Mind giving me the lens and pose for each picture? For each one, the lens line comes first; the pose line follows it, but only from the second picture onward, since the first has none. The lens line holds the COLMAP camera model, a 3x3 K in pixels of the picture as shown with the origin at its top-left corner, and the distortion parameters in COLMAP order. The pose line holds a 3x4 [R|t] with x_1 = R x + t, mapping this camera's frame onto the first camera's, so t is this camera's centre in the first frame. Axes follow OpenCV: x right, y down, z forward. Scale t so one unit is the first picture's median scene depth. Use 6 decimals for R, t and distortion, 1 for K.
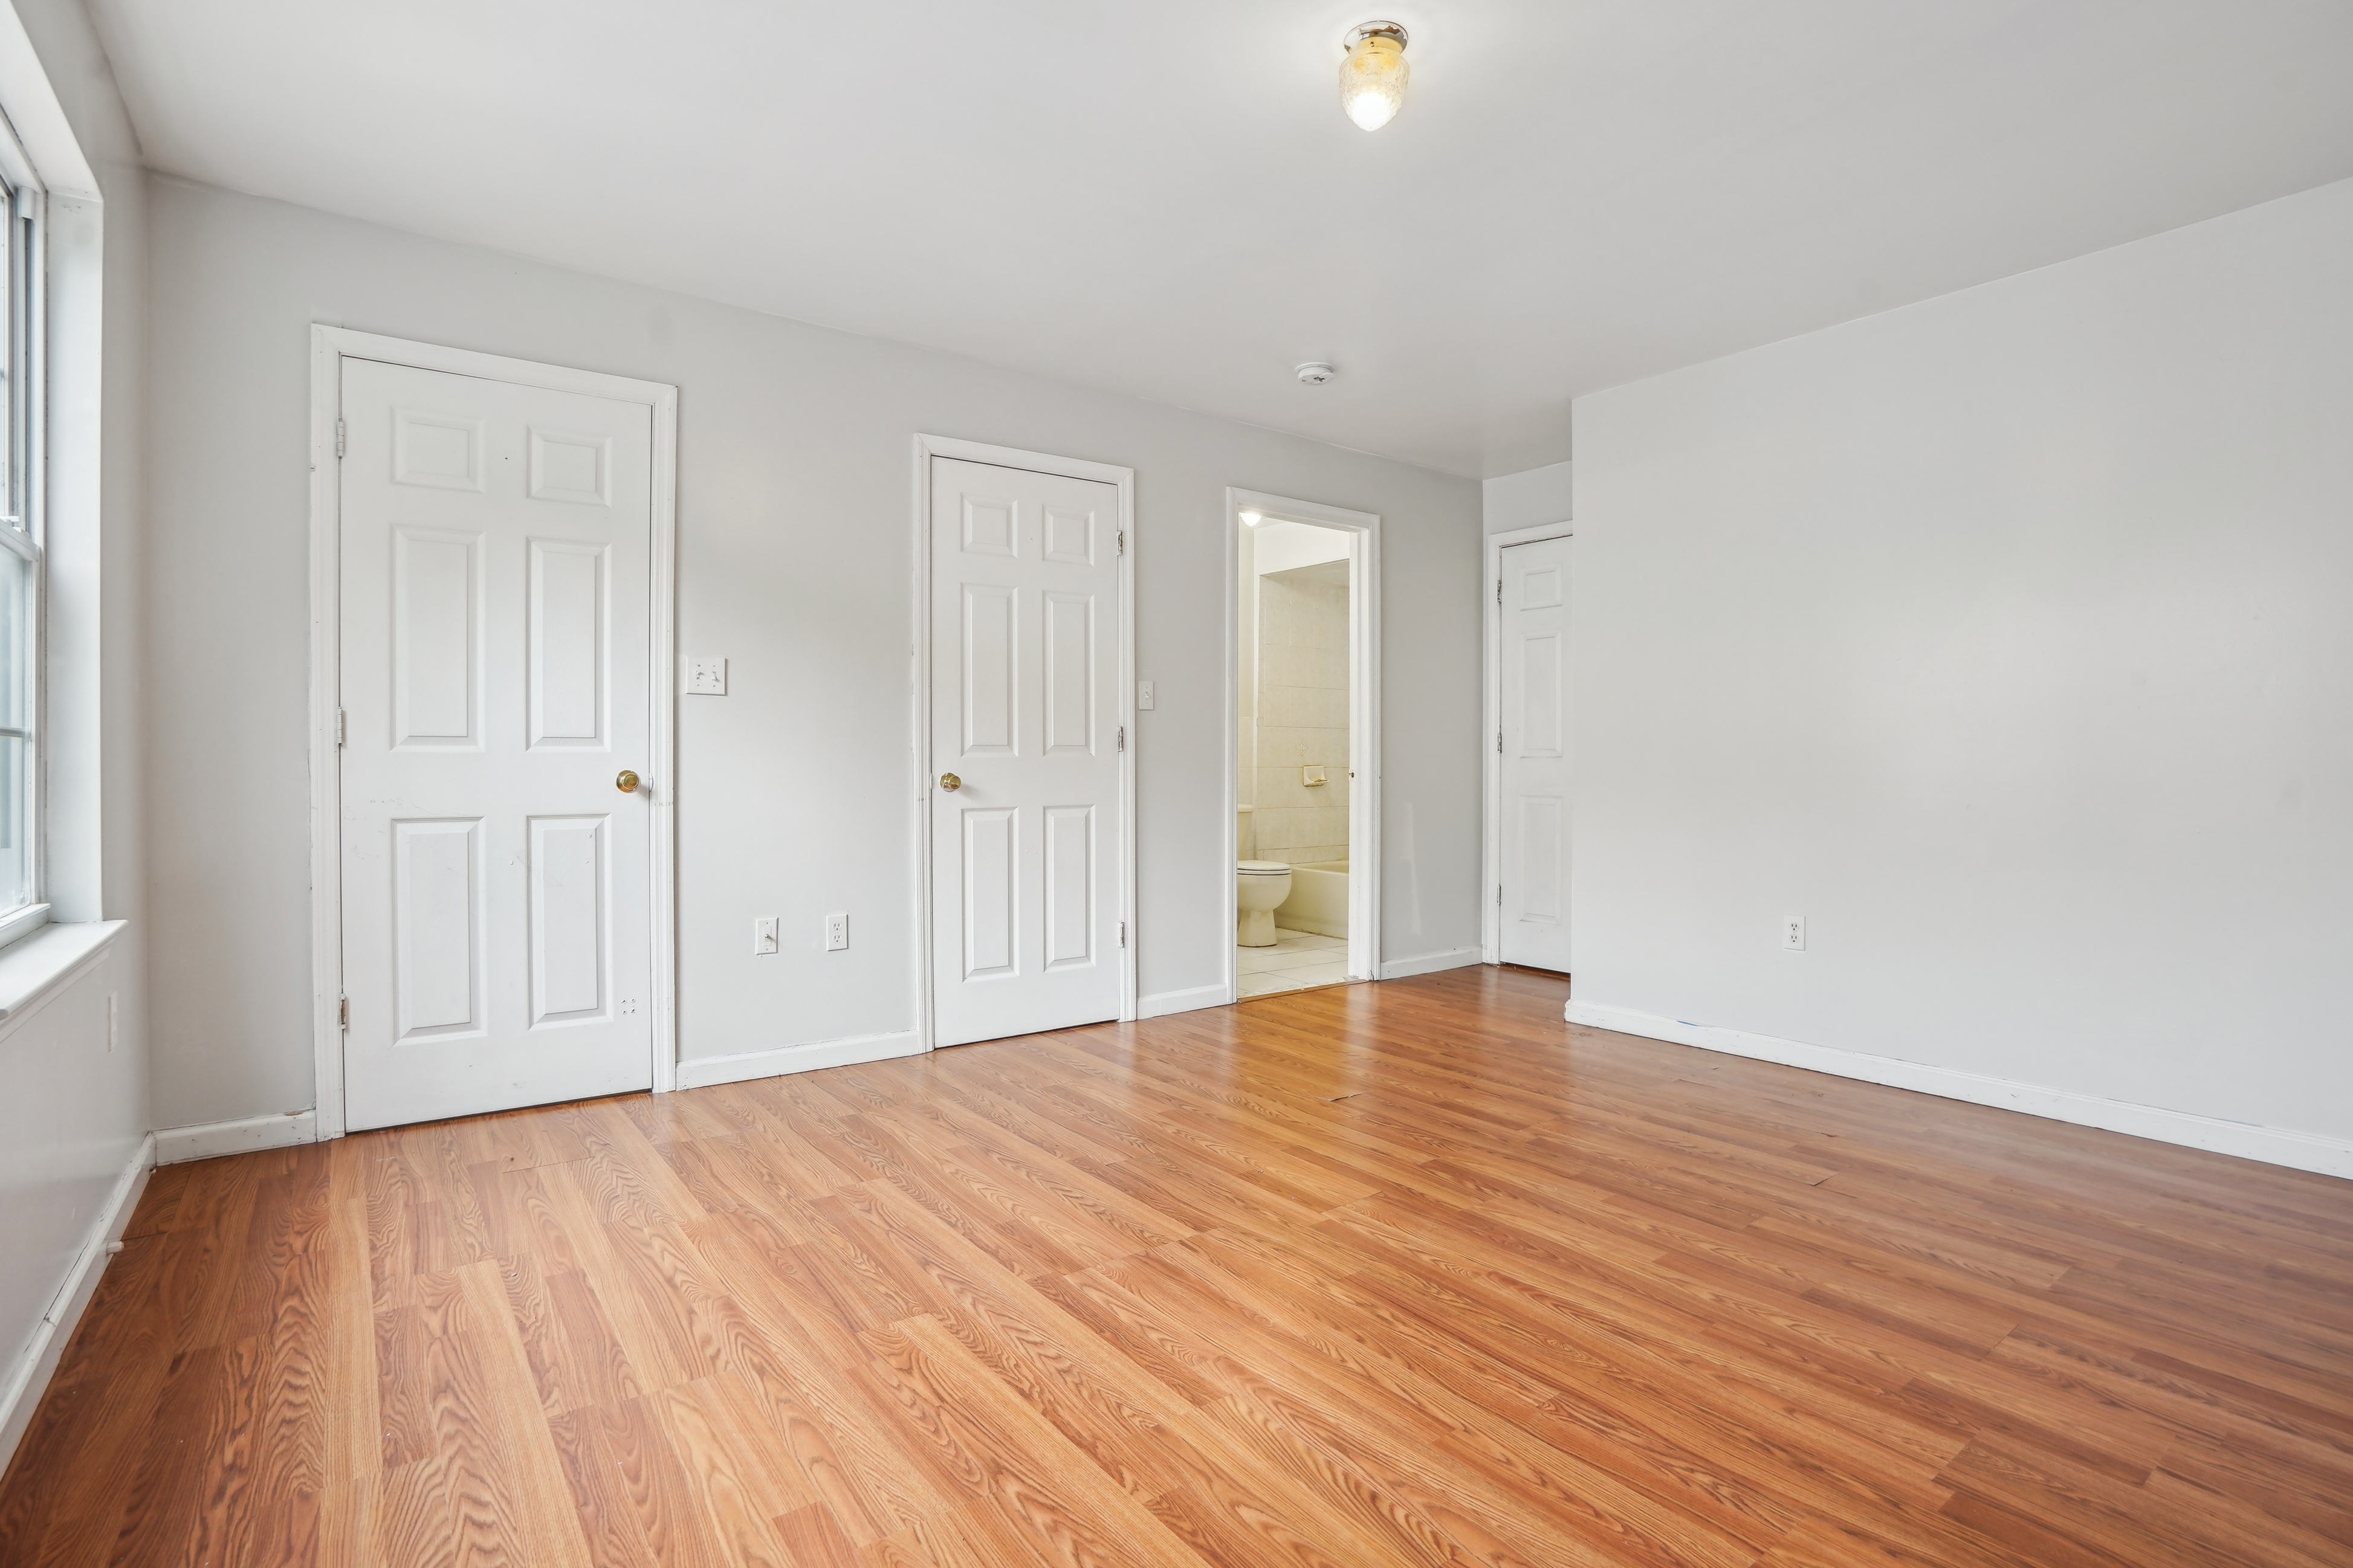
lens RADIAL K [[1125.4, 0, 1176.5], [0, 1125.4, 784.0], [0, 0, 1]] dist [-0.059372, 0.033618]
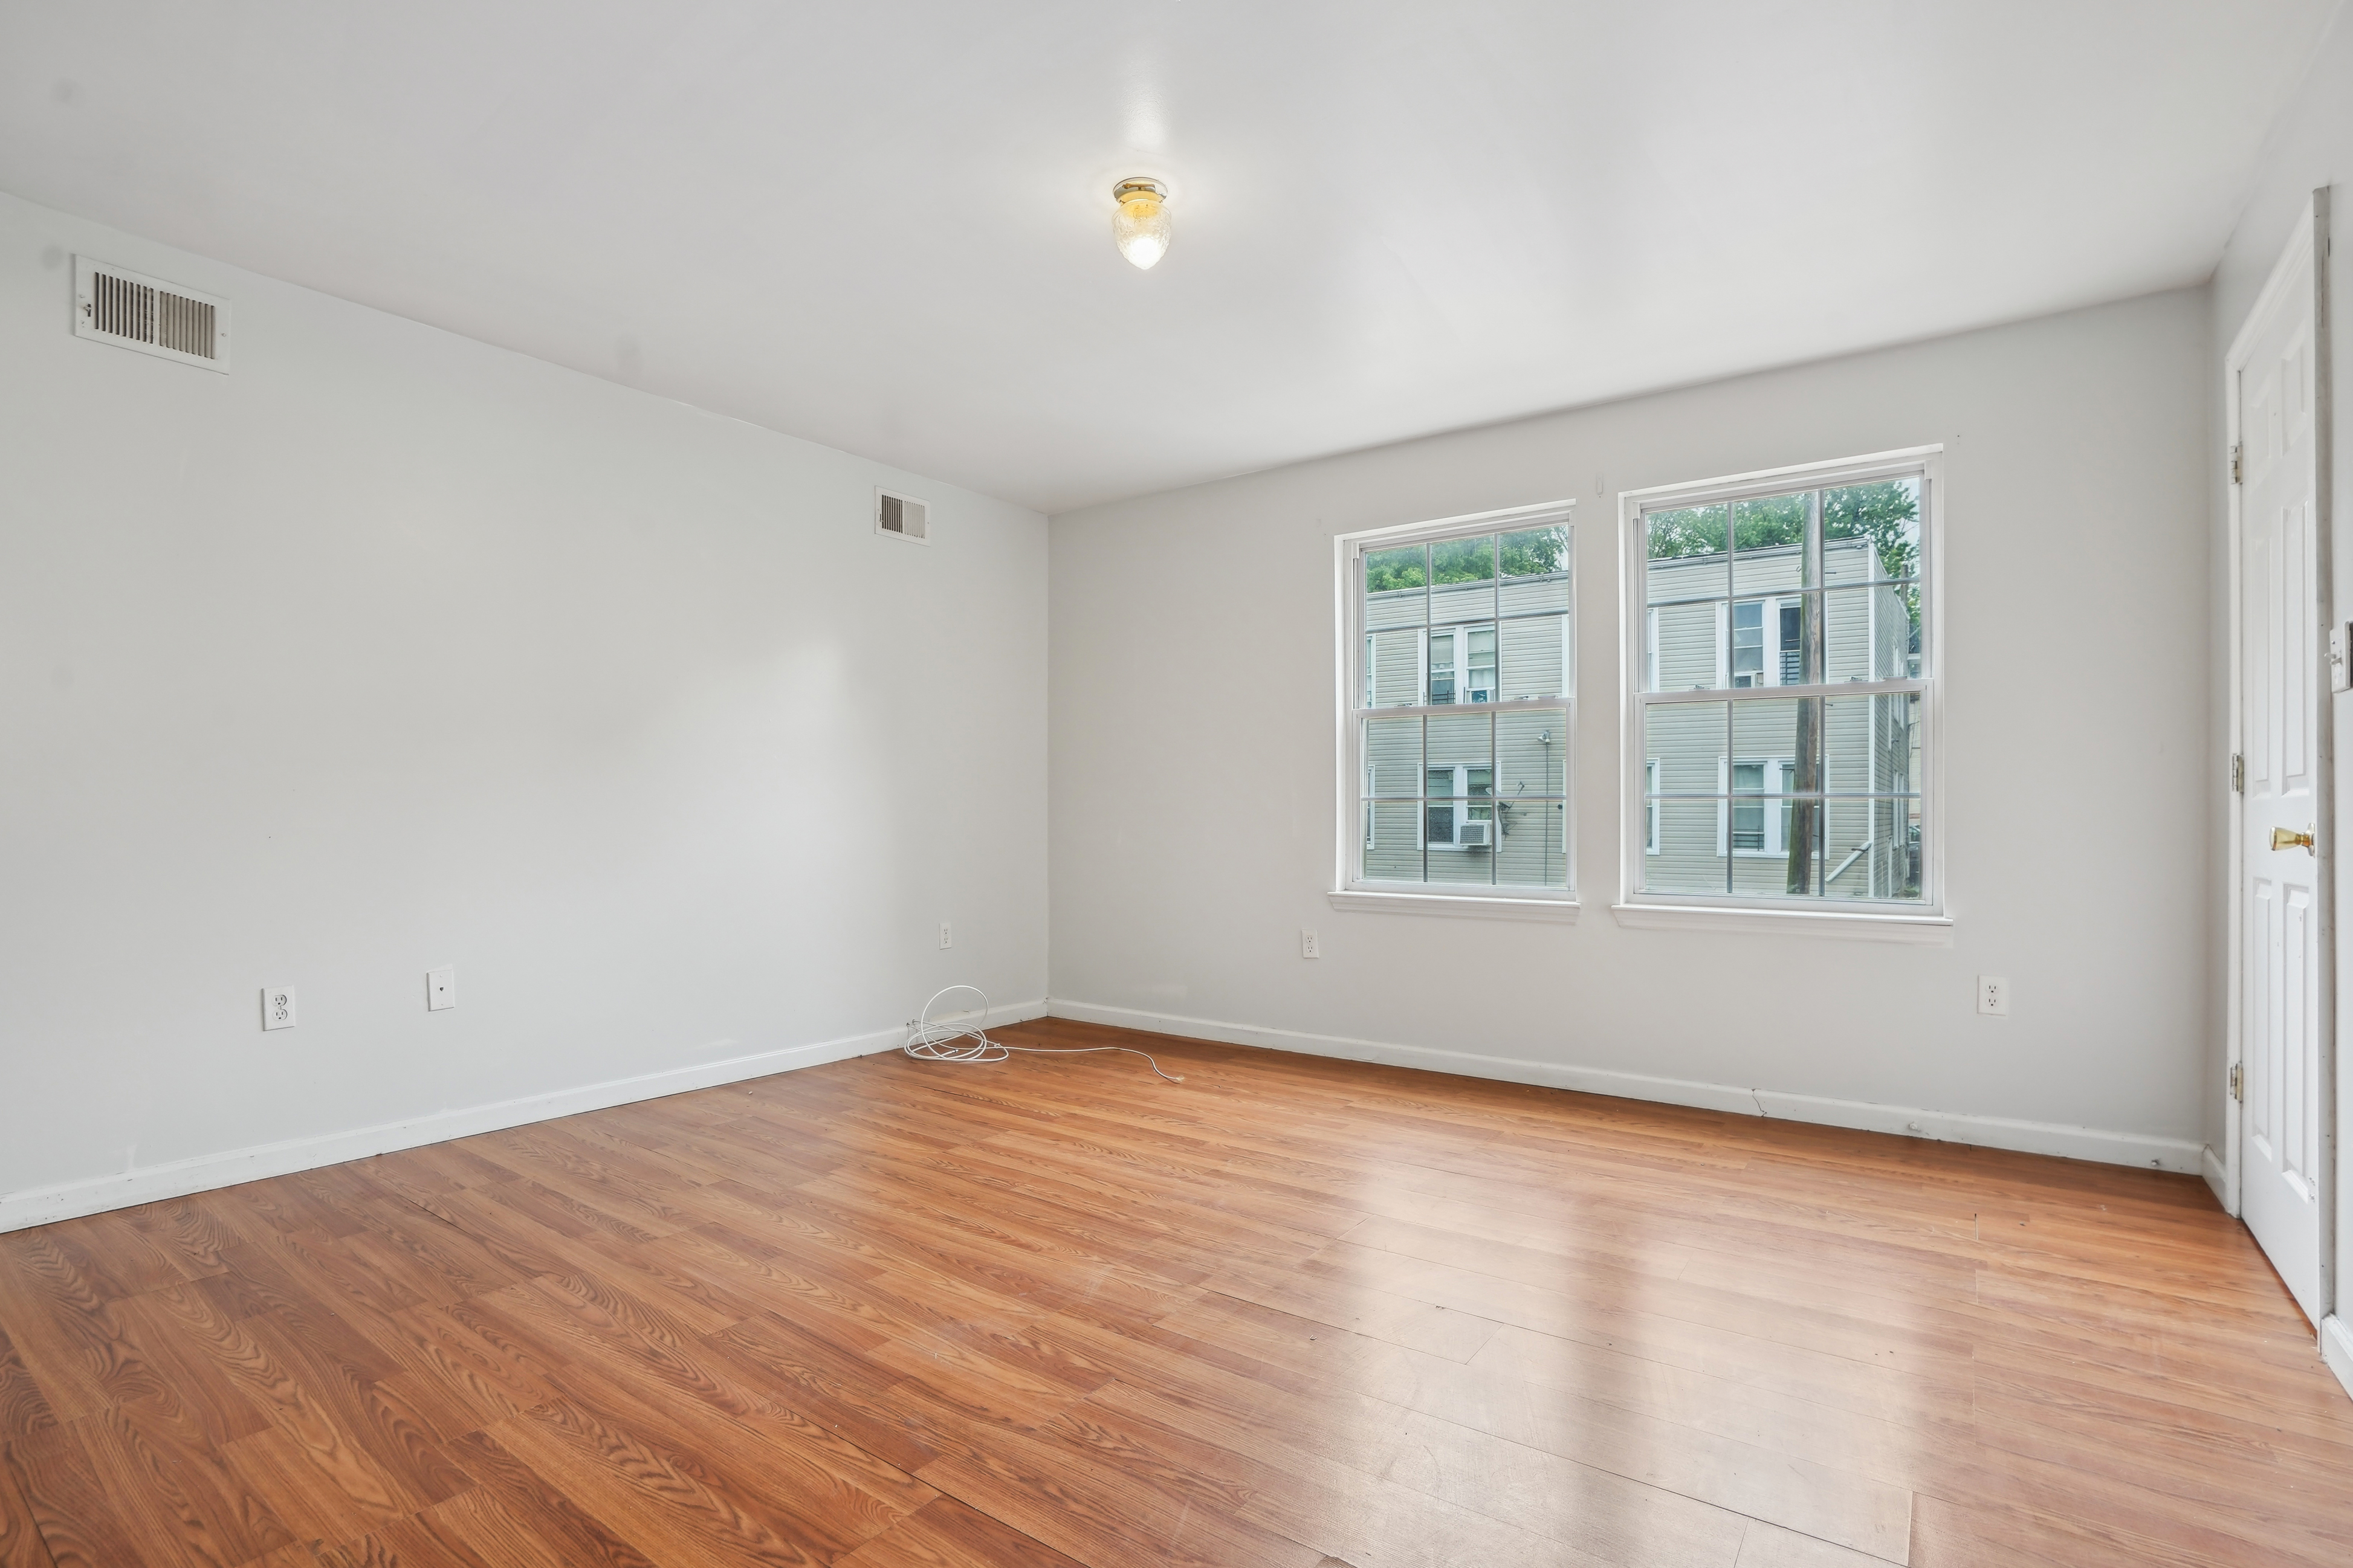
lens RADIAL K [[1125.4, 0, 1176.5], [0, 1125.4, 784.0], [0, 0, 1]] dist [-0.059372, 0.033618]
pose [[-0.949586, -0.015872, -0.313105, 0.509715], [-0.013183, 0.999856, -0.010702, -0.031273], [0.313230, -0.006034, -0.949658, 2.114812]]
